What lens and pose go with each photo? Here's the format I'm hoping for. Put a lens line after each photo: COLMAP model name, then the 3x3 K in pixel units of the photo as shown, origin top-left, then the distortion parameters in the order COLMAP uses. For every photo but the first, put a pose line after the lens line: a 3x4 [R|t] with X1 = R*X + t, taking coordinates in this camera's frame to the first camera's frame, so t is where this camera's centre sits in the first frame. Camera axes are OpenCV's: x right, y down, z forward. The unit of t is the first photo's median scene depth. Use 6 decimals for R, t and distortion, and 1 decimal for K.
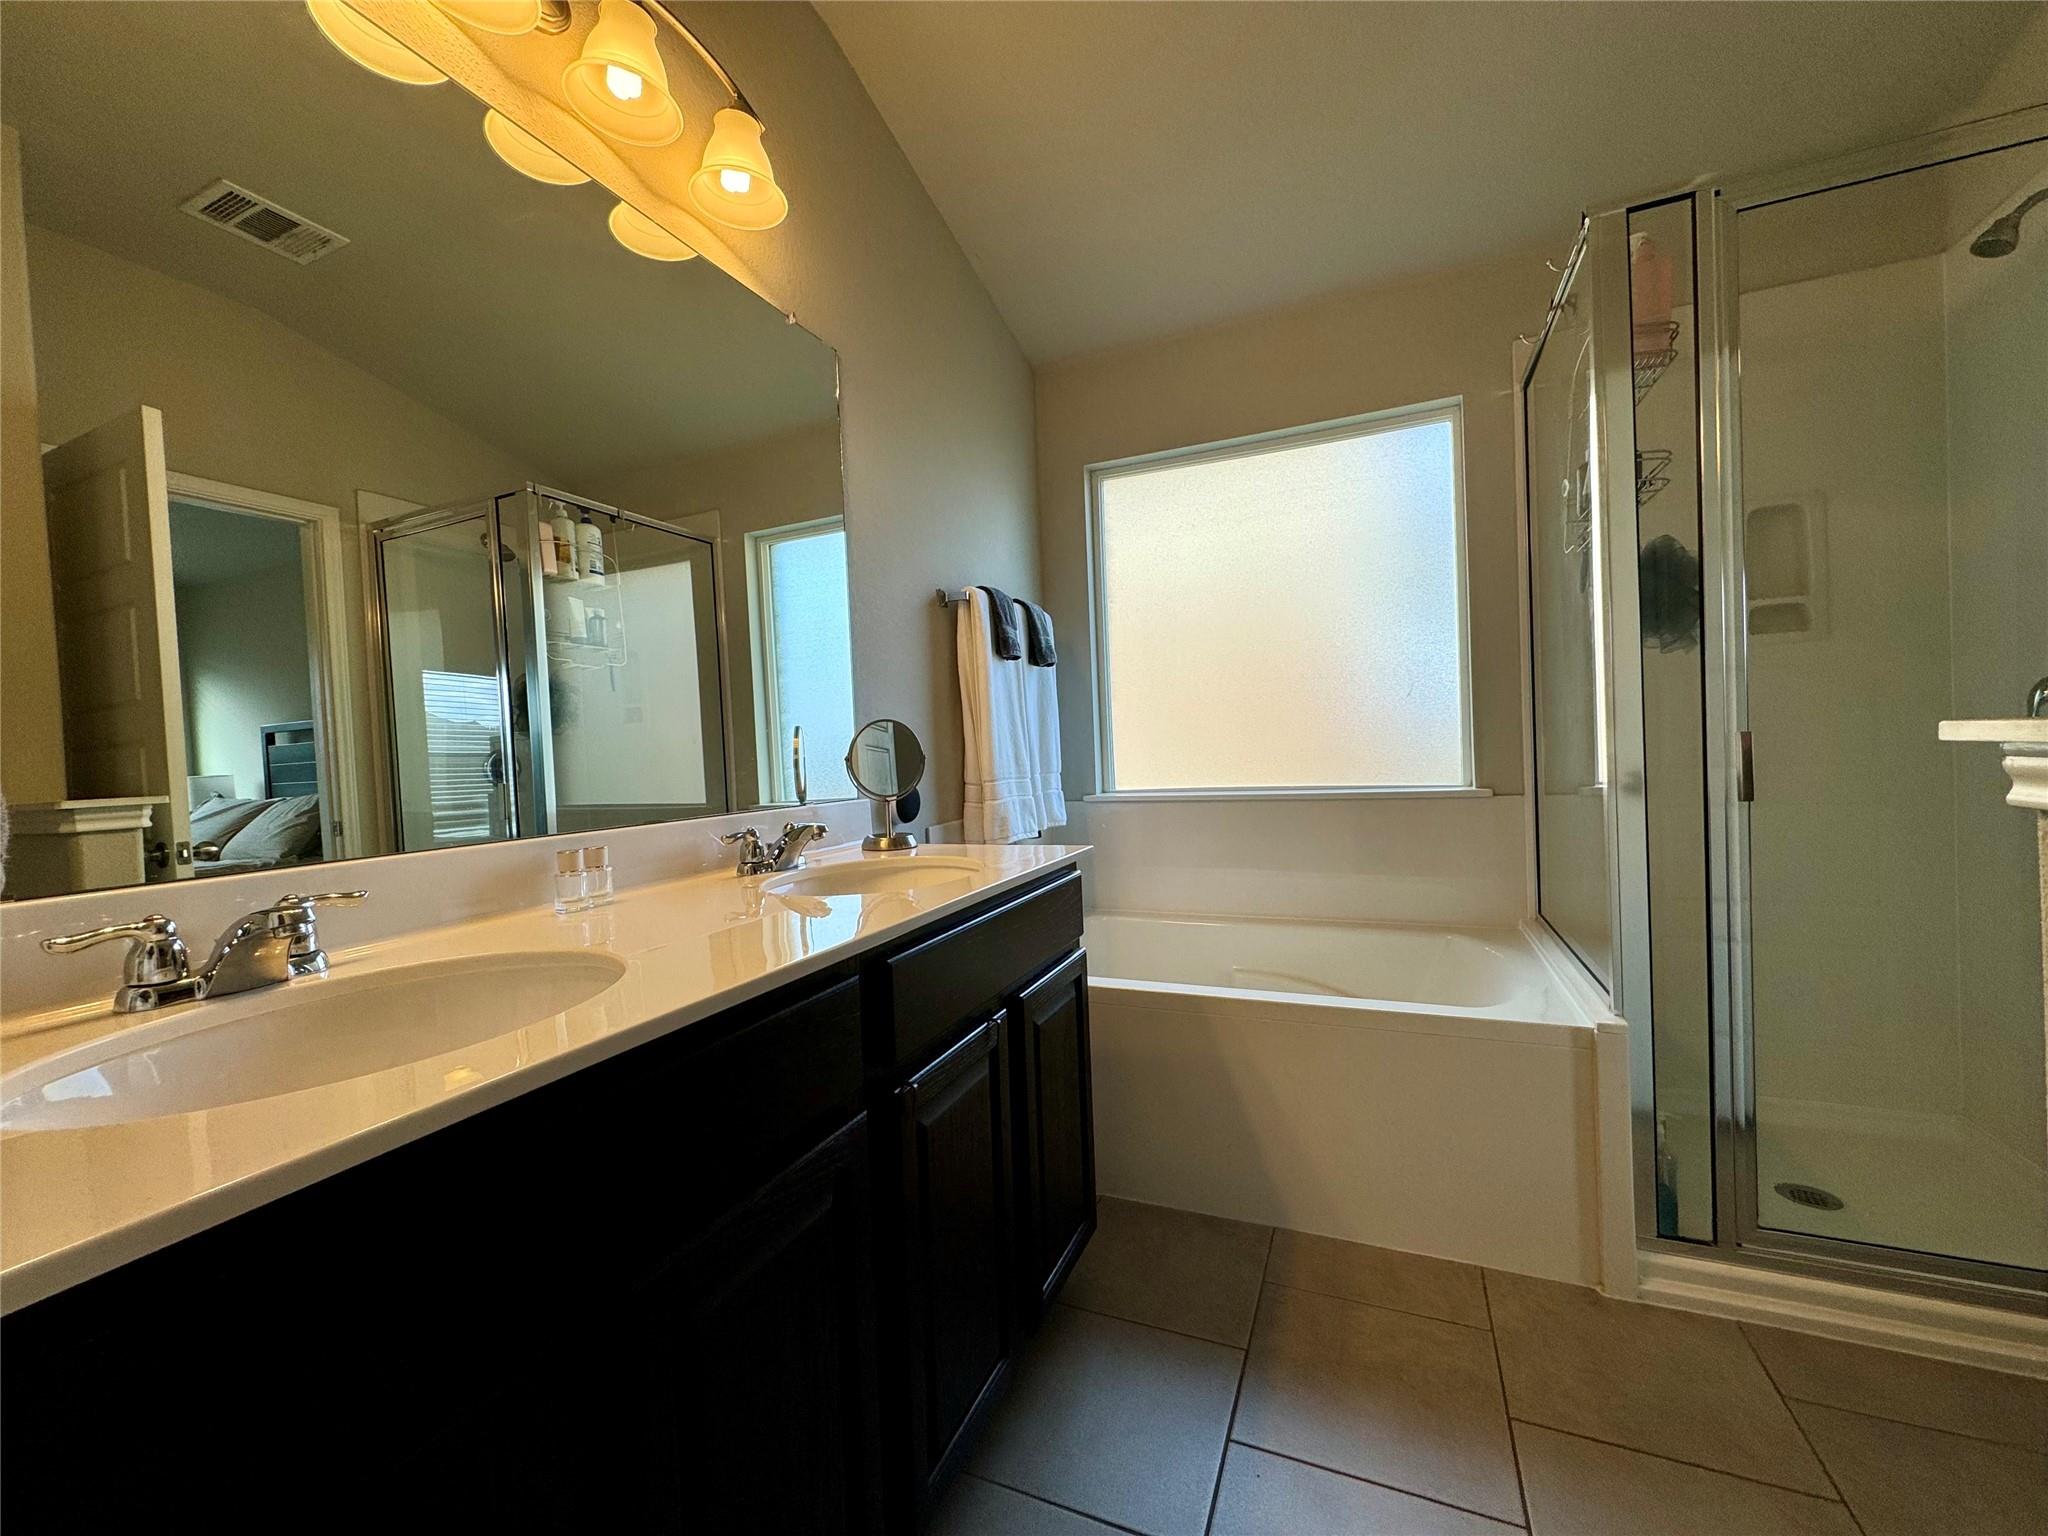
lens RADIAL K [[815.5, 0, 1022.6], [0, 815.5, 764.5], [0, 0, 1]] dist [-0.003017, 0.000796]
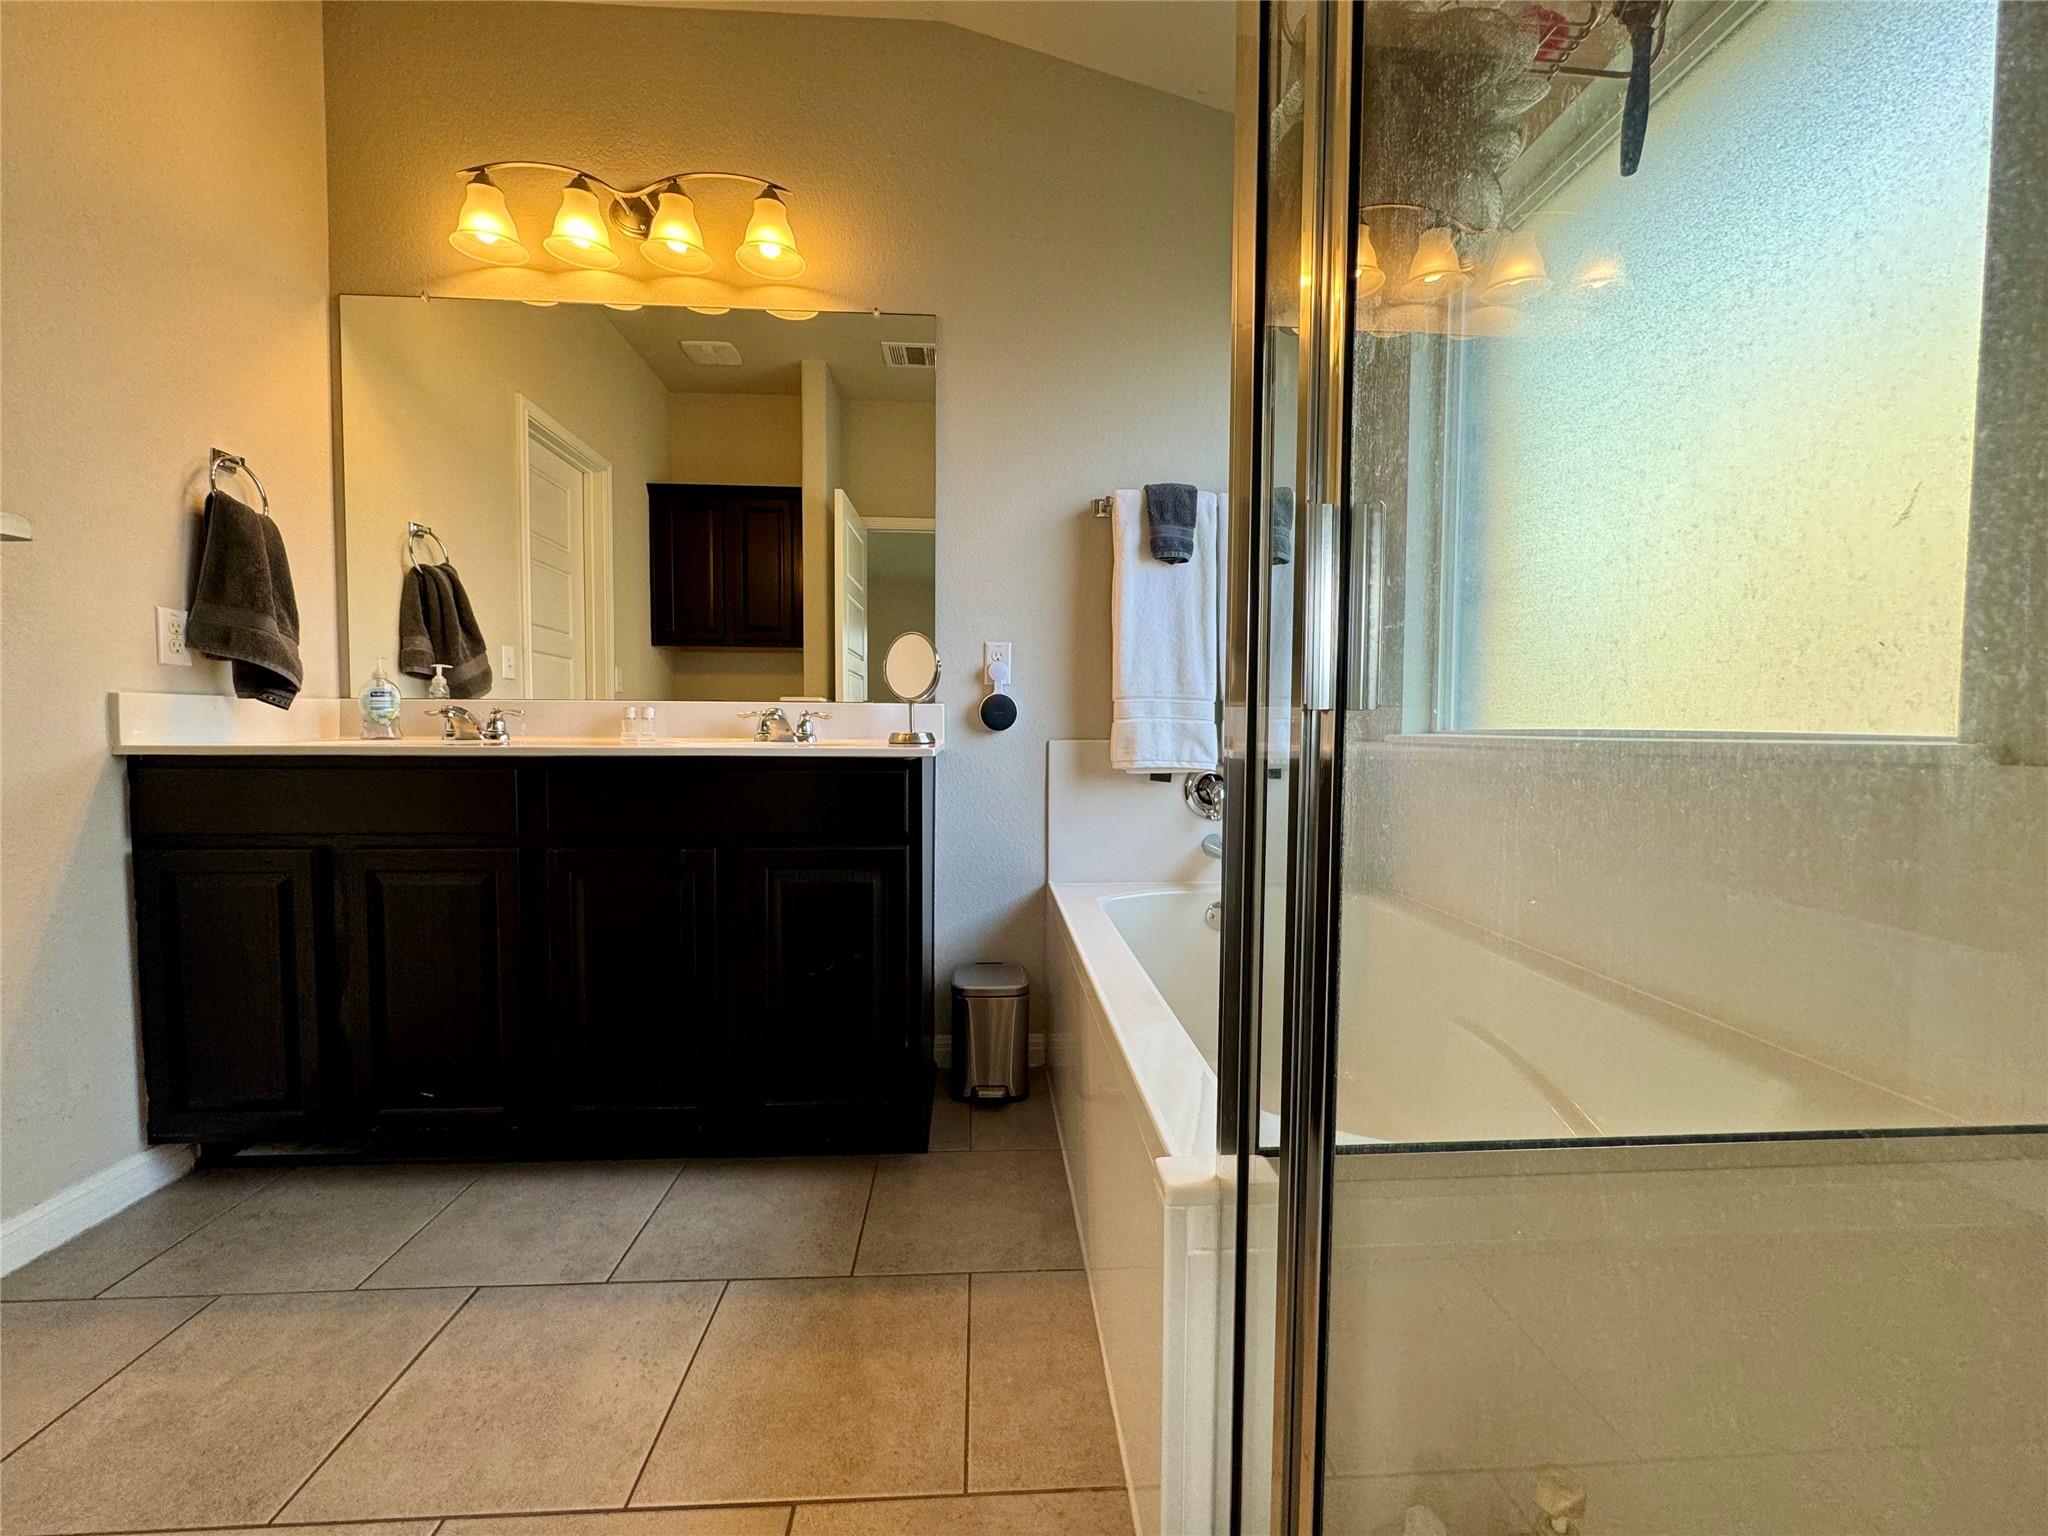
lens RADIAL K [[815.5, 0, 1031.0], [0, 815.5, 767.7], [0, 0, 1]] dist [-0.003017, 0.000796]
pose [[0.440203, 0.085733, -0.893796, 1.015285], [-0.055628, 0.996123, 0.068151, 0.056851], [0.896174, 0.019720, 0.443265, 0.667734]]
